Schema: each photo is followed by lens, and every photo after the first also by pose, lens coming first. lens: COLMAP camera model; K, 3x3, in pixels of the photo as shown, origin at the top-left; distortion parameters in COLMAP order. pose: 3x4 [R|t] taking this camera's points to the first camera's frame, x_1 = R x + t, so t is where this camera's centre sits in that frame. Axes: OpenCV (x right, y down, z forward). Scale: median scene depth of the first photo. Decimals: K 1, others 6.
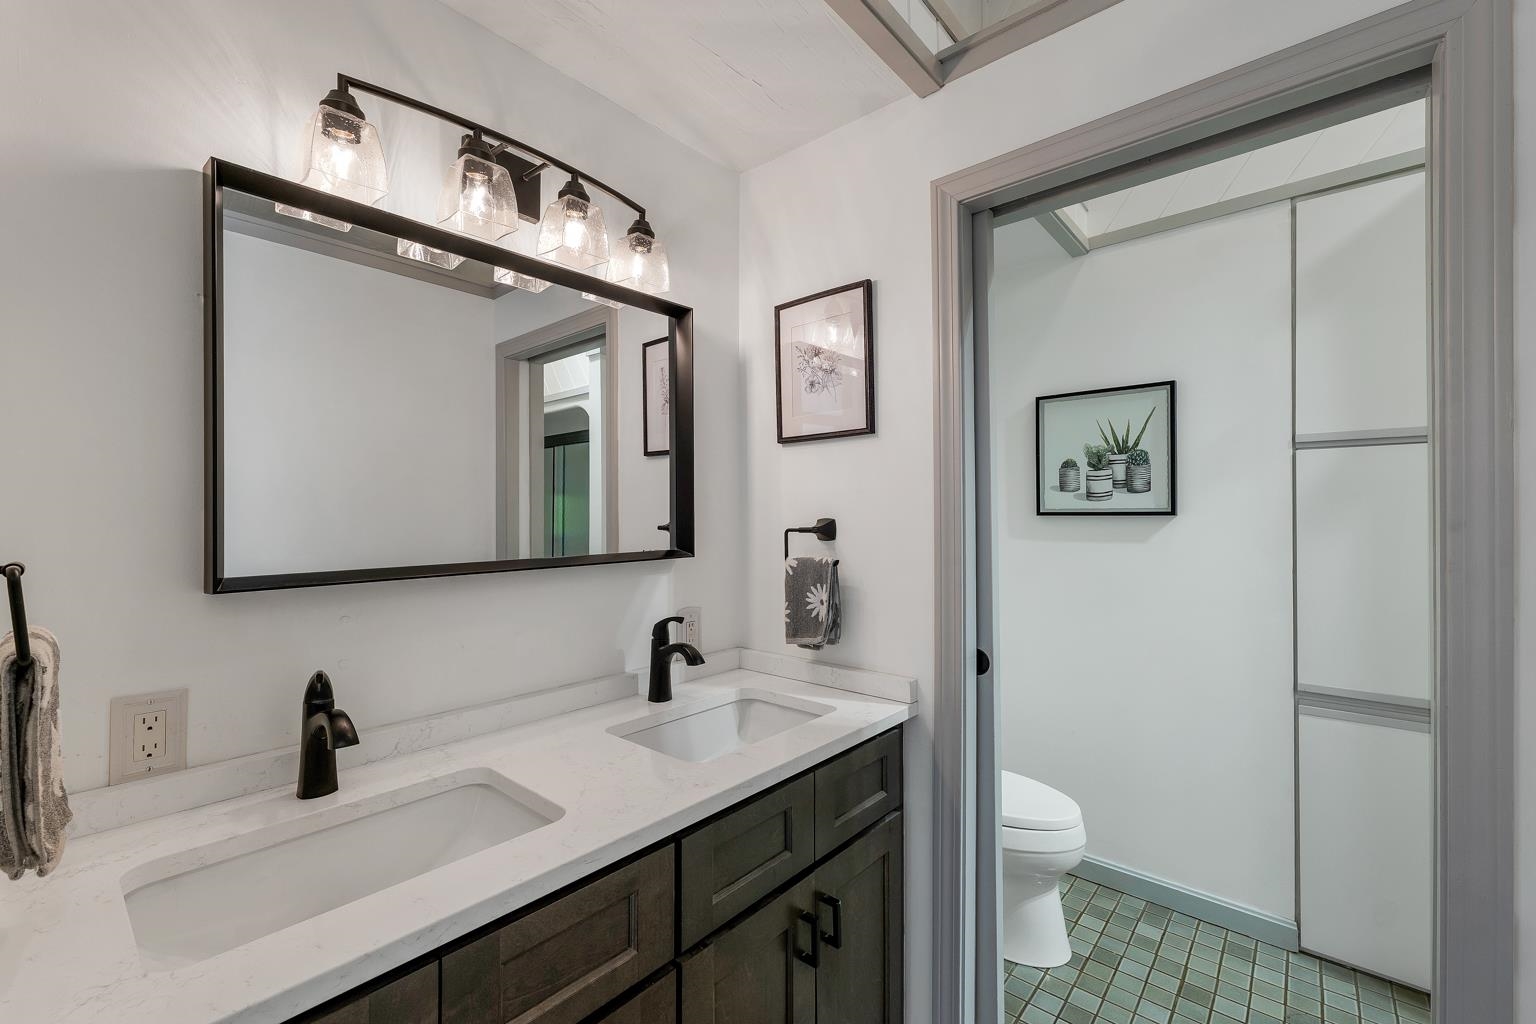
lens RADIAL K [[637.5, 0, 755.7], [0, 637.5, 514.4], [0, 0, 1]] dist [0.001566, -0.000408]
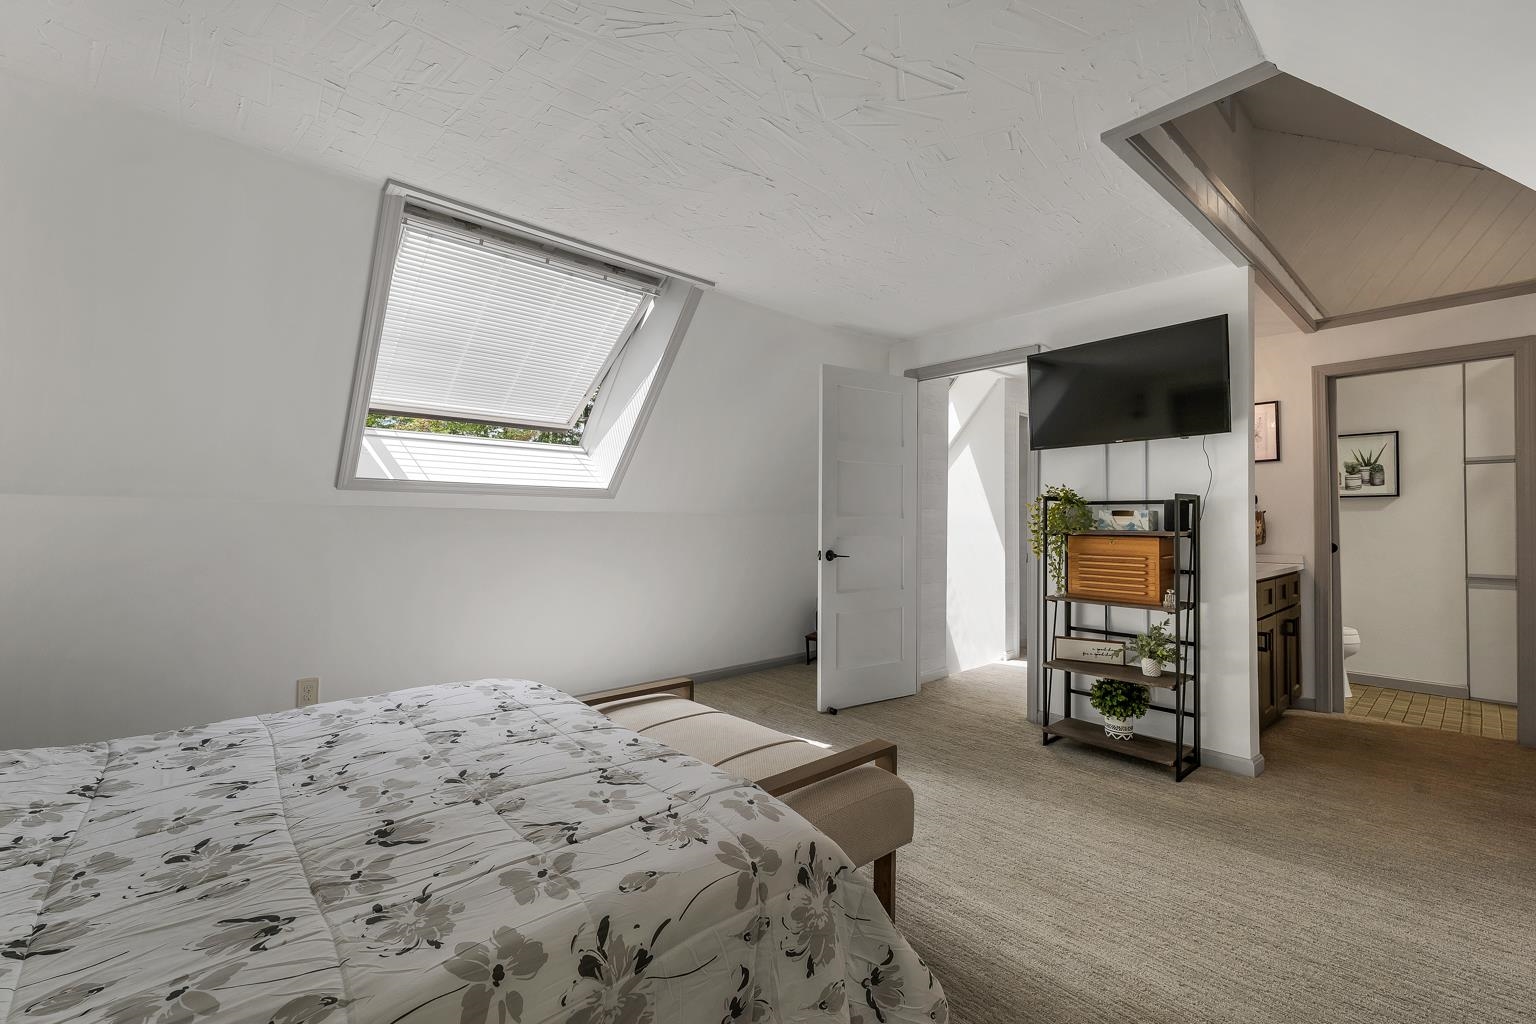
lens RADIAL K [[637.5, 0, 770.7], [0, 637.5, 514.0], [0, 0, 1]] dist [0.001566, -0.000408]
pose [[0.993125, 0.000866, -0.117052, -1.104458], [-0.002090, 0.999944, -0.010333, 0.082982], [0.117036, 0.010507, 0.993072, -1.267338]]
